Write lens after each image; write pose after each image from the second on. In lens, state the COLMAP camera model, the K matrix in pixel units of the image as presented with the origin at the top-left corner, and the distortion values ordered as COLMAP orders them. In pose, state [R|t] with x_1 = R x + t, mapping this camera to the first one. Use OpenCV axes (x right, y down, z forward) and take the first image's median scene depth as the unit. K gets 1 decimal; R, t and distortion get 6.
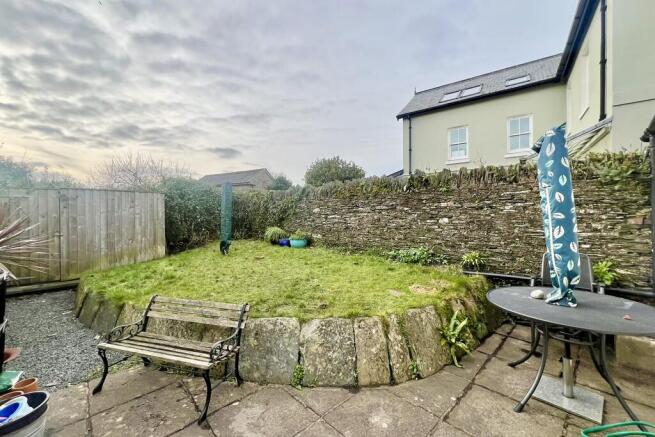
lens RADIAL K [[259.7, 0, 327.5], [0, 259.7, 218.5], [0, 0, 1]] dist [-0.001325, -0.000098]
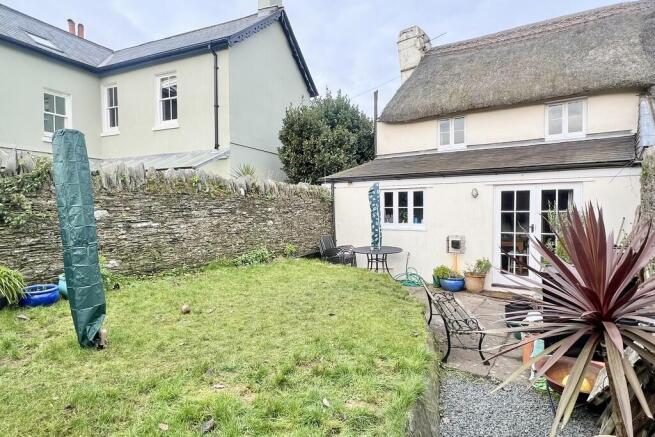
lens RADIAL K [[347.8, 0, 327.5], [0, 347.8, 218.5], [0, 0, 1]] dist [-0.000206, -0.000333]
pose [[-0.198005, -0.018766, 0.980021, -1.010451], [0.024131, 0.999420, 0.024013, -0.036910], [-0.979904, 0.028404, -0.197438, 0.886057]]
